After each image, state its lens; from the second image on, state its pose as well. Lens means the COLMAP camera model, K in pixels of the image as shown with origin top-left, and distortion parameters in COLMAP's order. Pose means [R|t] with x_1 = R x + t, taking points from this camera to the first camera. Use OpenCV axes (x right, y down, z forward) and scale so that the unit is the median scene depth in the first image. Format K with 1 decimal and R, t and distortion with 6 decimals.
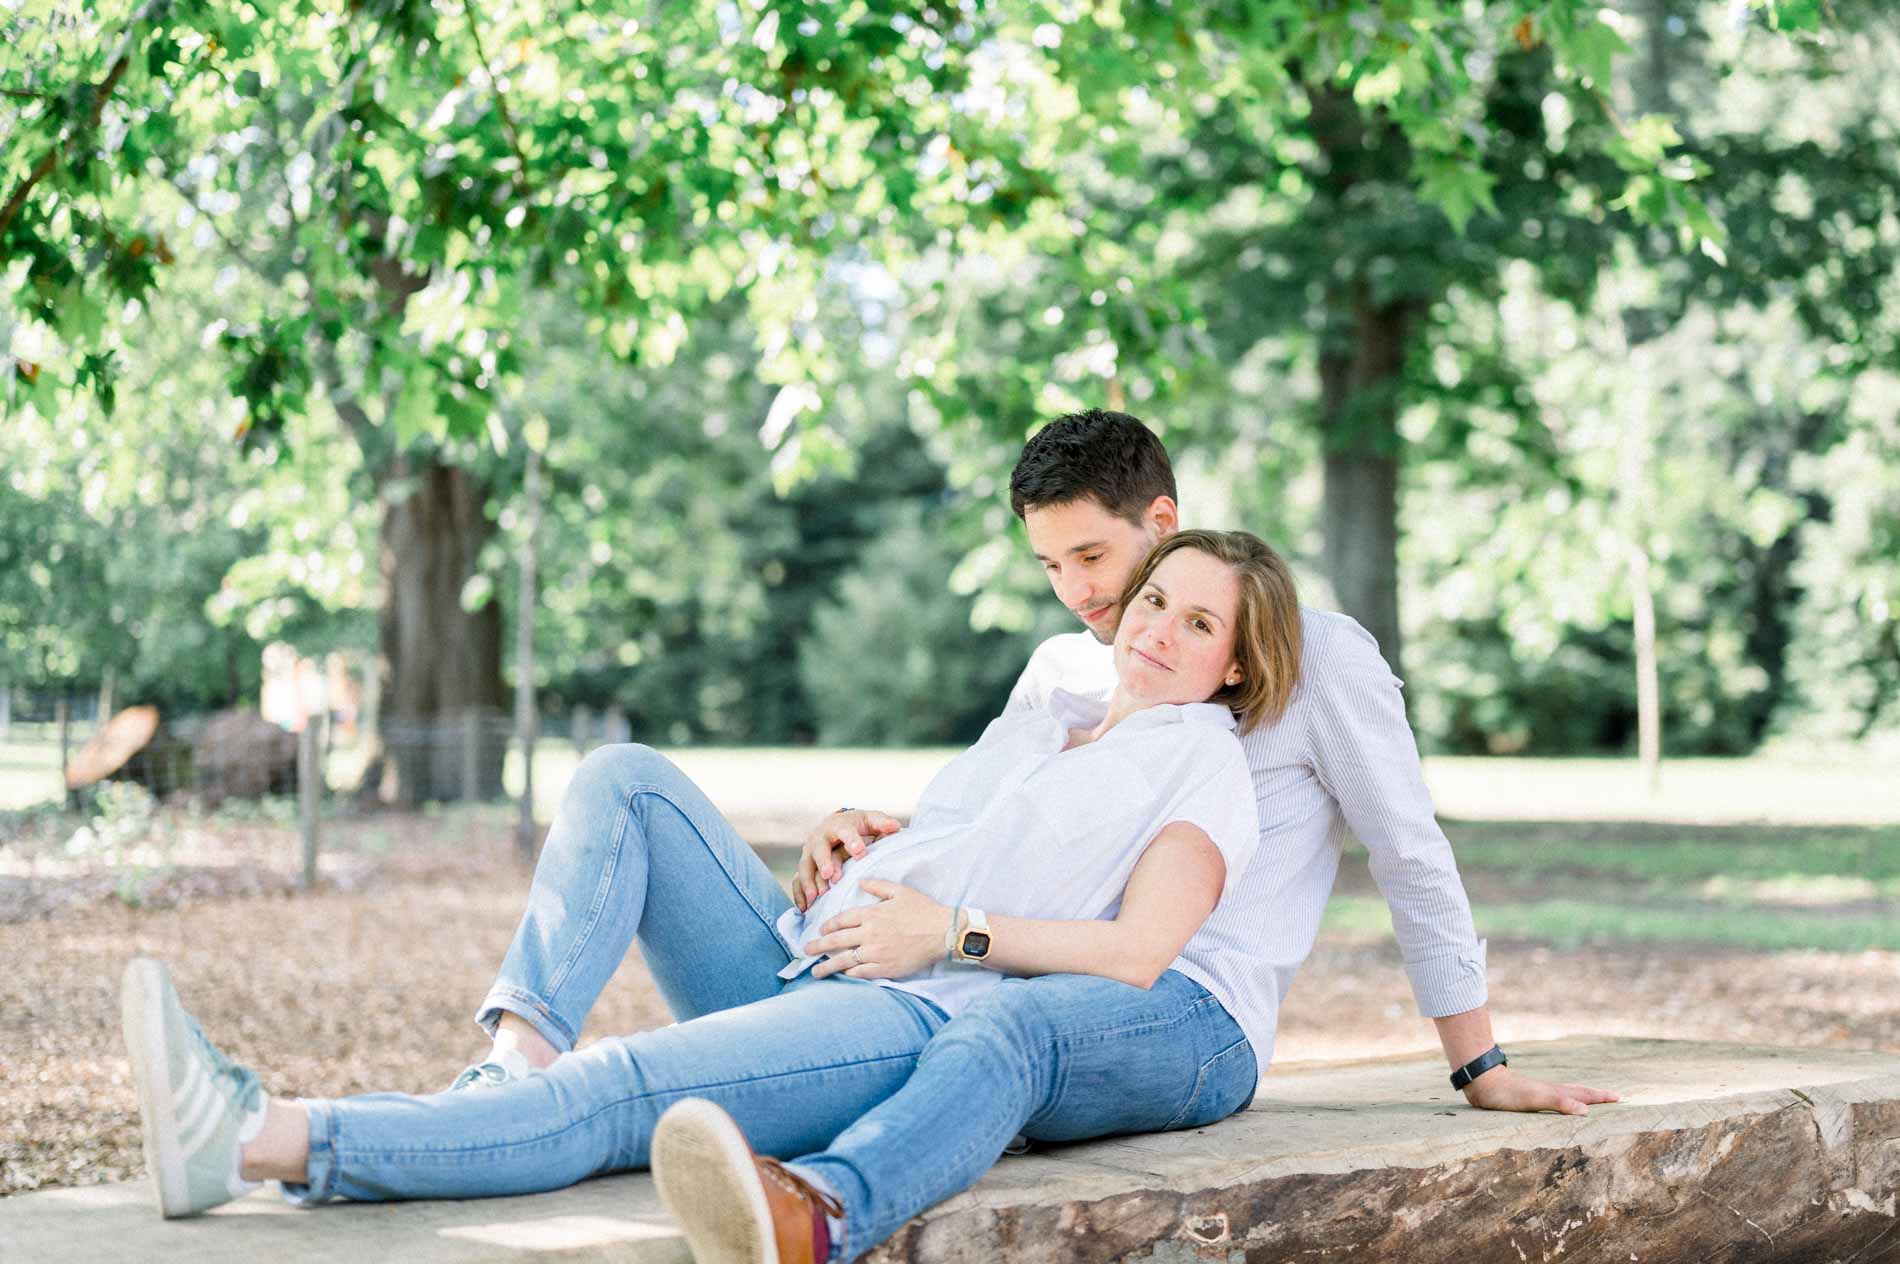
lens RADIAL K [[2948.2, 0, 1023.7], [0, 2948.2, 635.0], [0, 0, 1]] dist [0.024486, -0.015785]
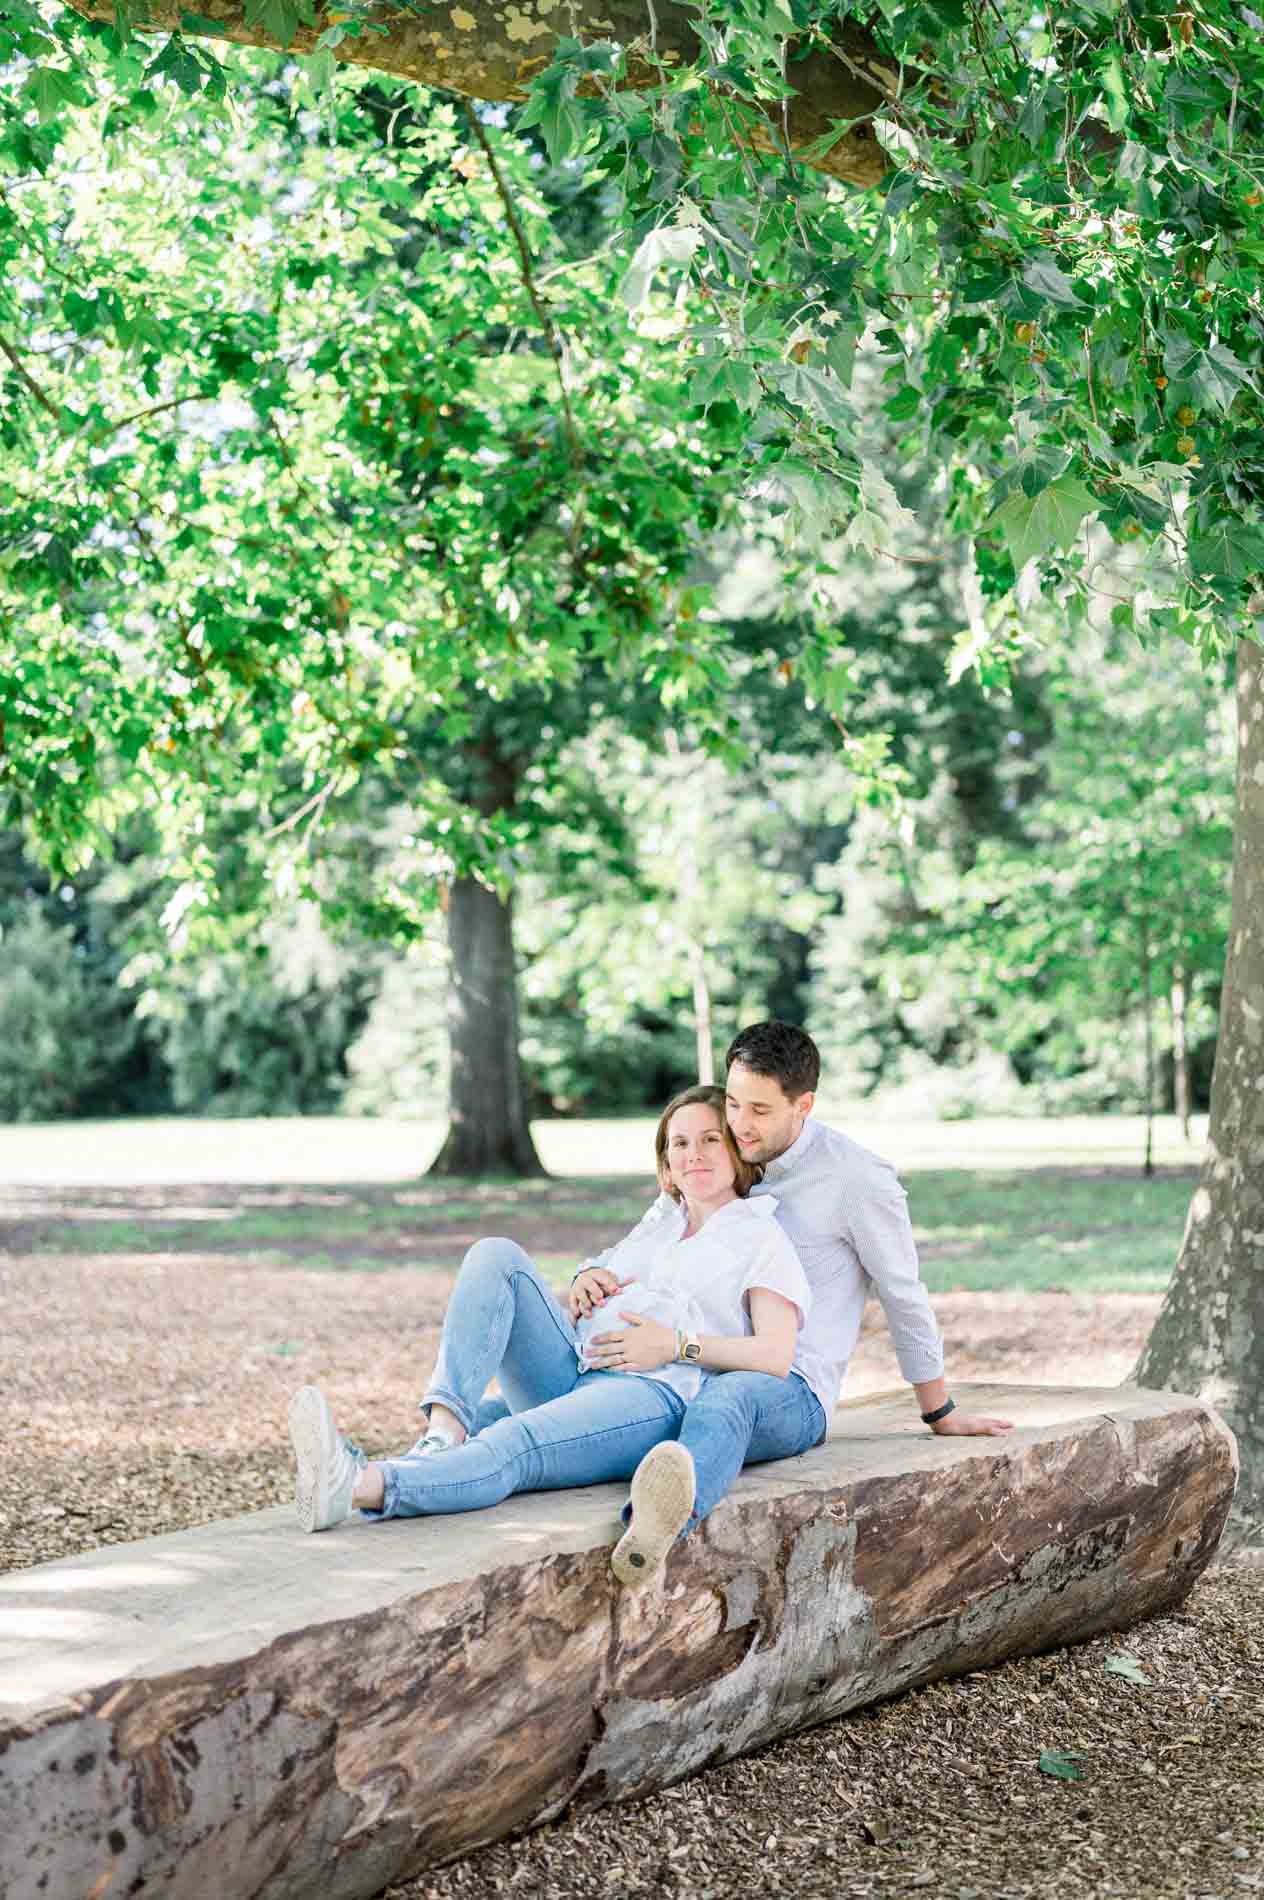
lens RADIAL K [[2659.5, 0, 632.0], [0, 2659.5, 950.0], [0, 0, 1]] dist [0.009386, -0.028623]
pose [[0.980899, -0.009370, 0.194290, -0.308580], [0.013203, 0.999743, -0.018443, -0.091613], [-0.194068, 0.020656, 0.980771, -0.469168]]
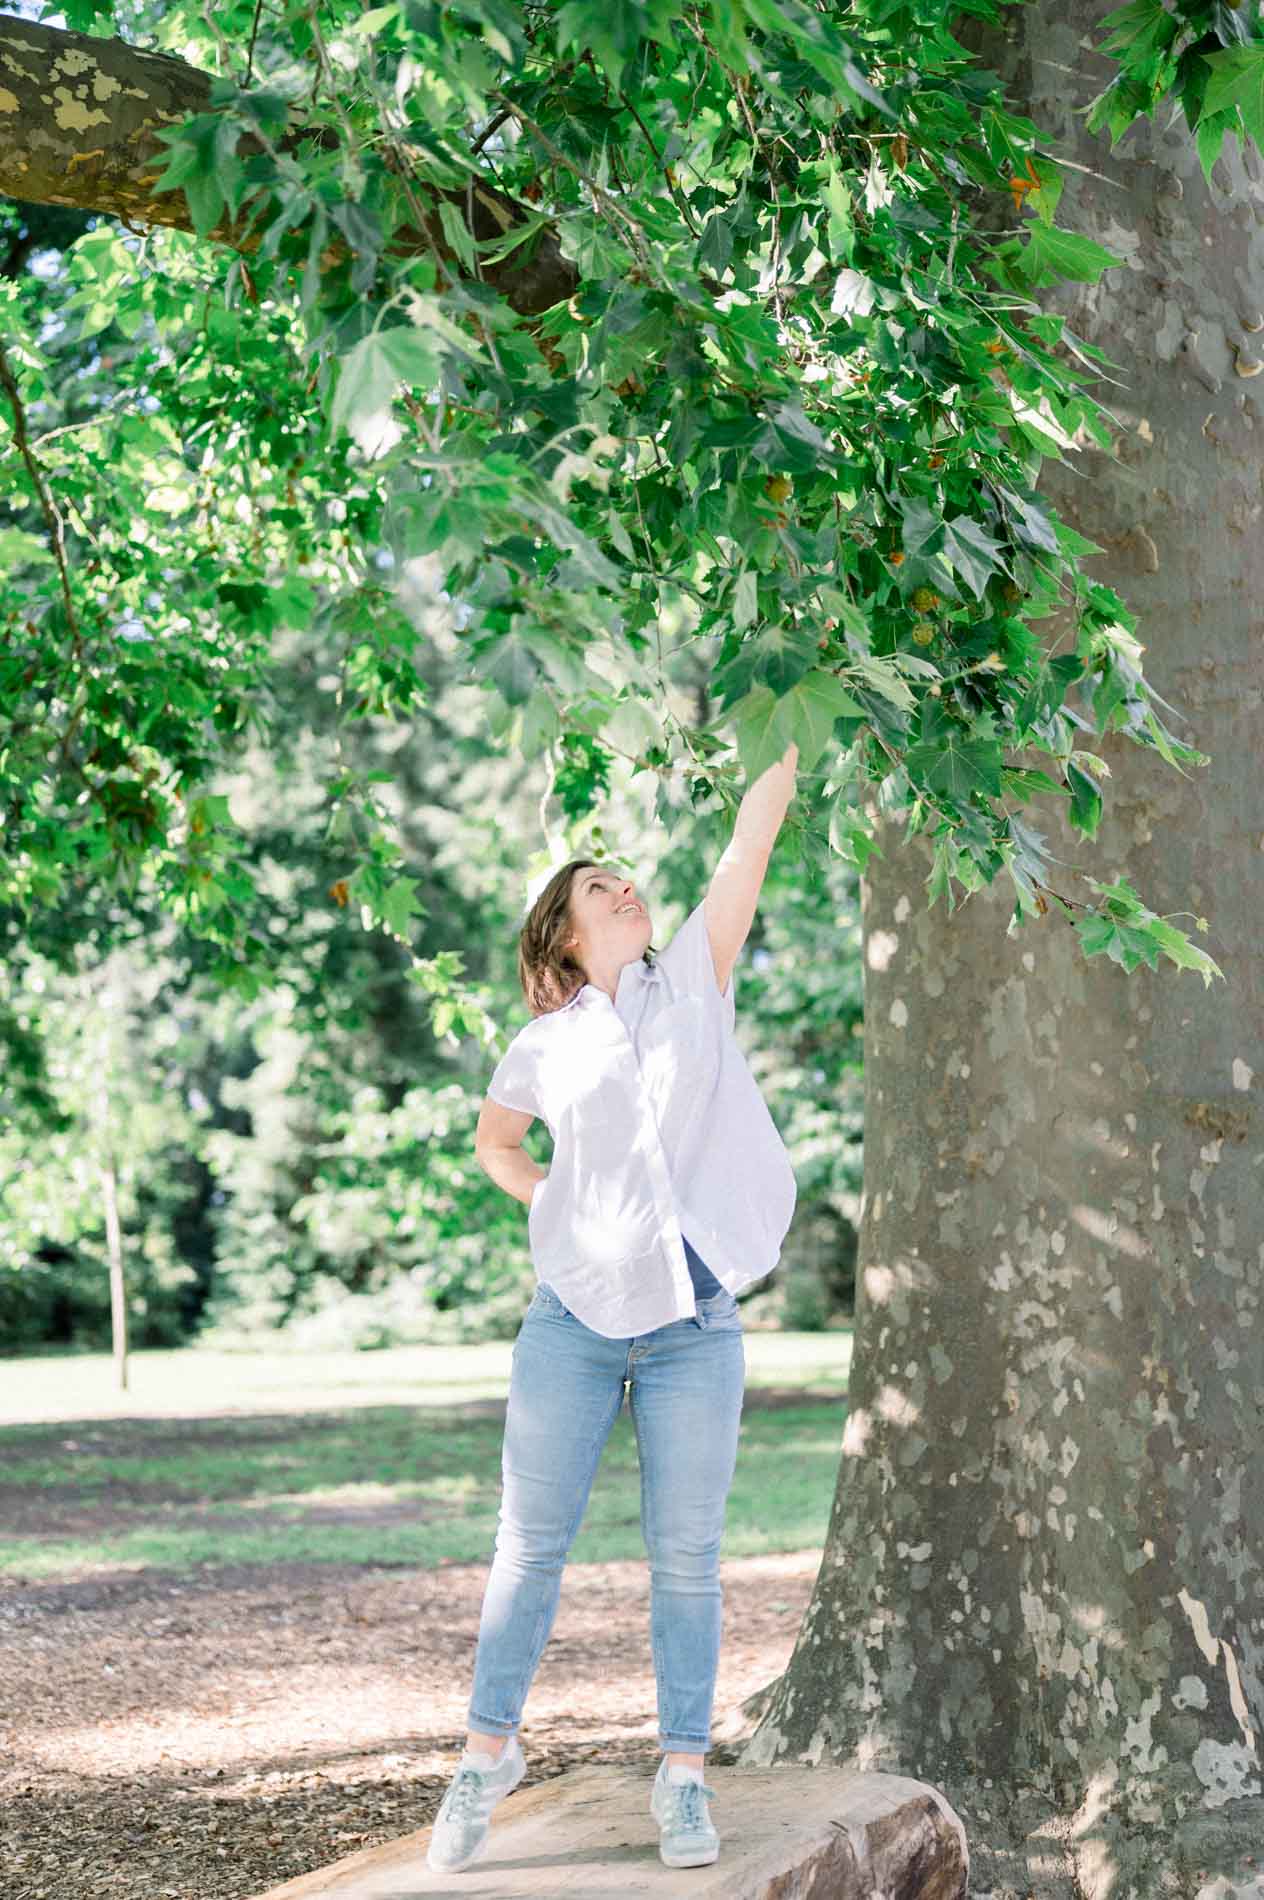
lens RADIAL K [[2659.5, 0, 632.0], [0, 2659.5, 950.0], [0, 0, 1]] dist [0.009386, -0.028623]
pose [[0.912234, 0.016204, 0.409348, -0.344138], [0.025461, 0.995043, -0.096130, -0.135013], [-0.408877, 0.098115, 0.907300, -0.123840]]
